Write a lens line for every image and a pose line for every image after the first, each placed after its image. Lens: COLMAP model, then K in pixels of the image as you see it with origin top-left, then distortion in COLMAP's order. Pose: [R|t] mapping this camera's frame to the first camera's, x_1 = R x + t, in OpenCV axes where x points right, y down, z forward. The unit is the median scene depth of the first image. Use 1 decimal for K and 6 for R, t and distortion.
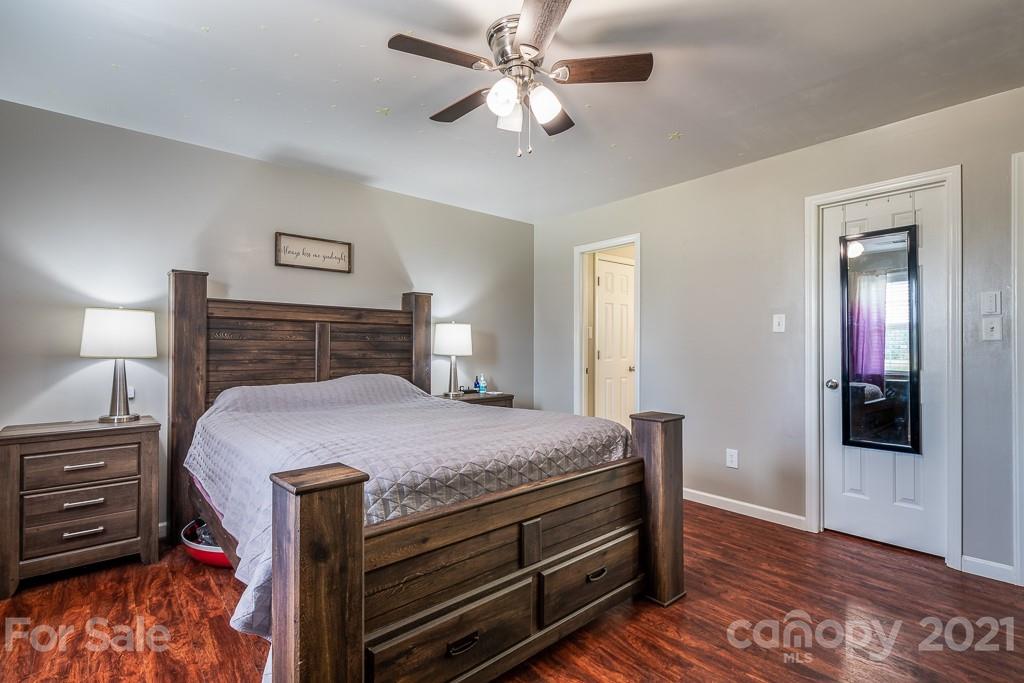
lens RADIAL K [[482.4, 0, 515.9], [0, 482.4, 337.9], [0, 0, 1]] dist [0.006225, -0.000139]
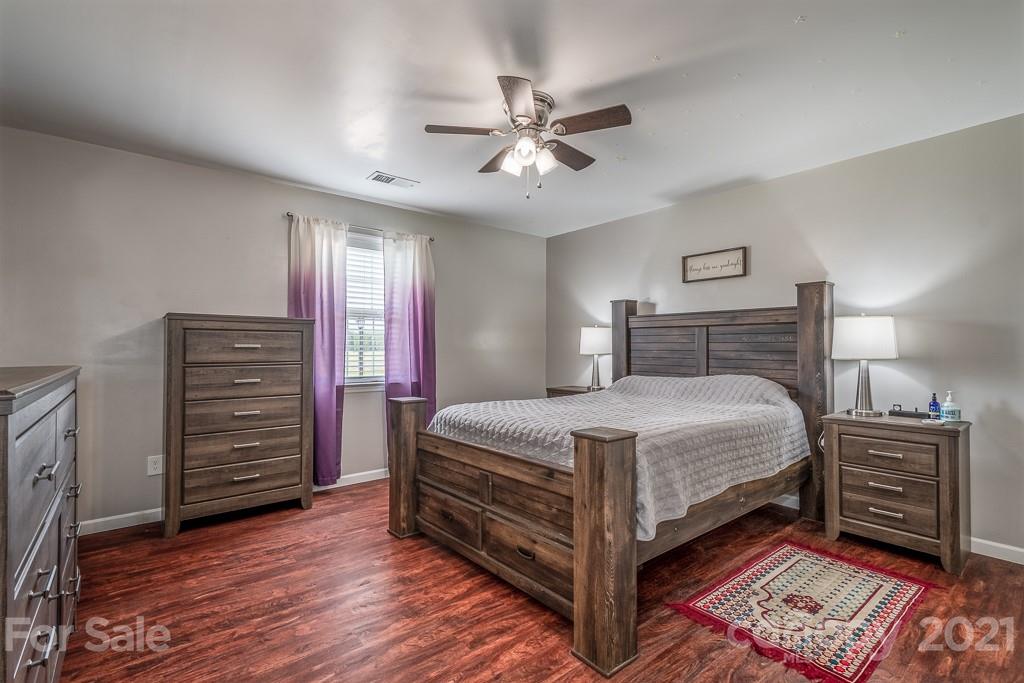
lens RADIAL K [[459.5, 0, 514.3], [0, 459.5, 348.0], [0, 0, 1]] dist [0.000372, 0.000116]
pose [[-0.022526, -0.002867, -0.999742, 0.665357], [0.018208, 0.999829, -0.003277, 0.013655], [0.999580, -0.018277, -0.022470, 0.551249]]
